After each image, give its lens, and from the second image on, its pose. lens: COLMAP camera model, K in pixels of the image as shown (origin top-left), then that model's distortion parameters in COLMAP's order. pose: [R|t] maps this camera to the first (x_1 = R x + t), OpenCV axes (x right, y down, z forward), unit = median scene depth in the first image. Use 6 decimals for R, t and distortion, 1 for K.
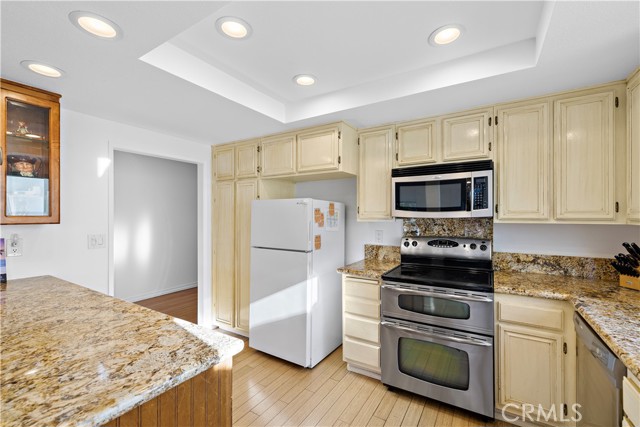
lens RADIAL K [[270.3, 0, 324.0], [0, 270.3, 213.0], [0, 0, 1]] dist [0.005972, 0.000608]
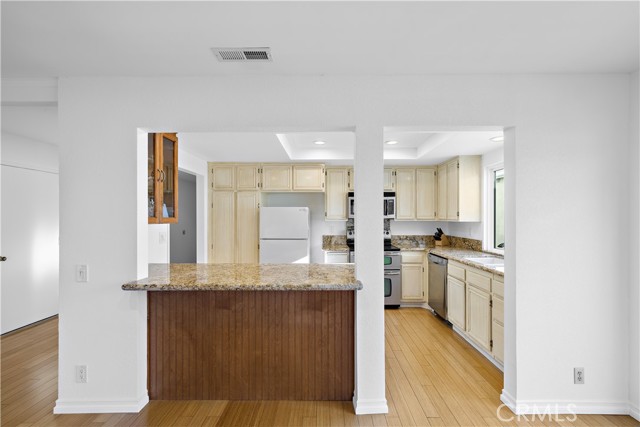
lens RADIAL K [[270.3, 0, 315.7], [0, 270.3, 215.4], [0, 0, 1]] dist [0.005972, 0.000608]
pose [[0.865165, 0.002912, 0.501479, -0.820618], [-0.005463, 0.999979, 0.003618, -0.011196], [-0.501458, -0.005870, 0.865162, -0.449292]]
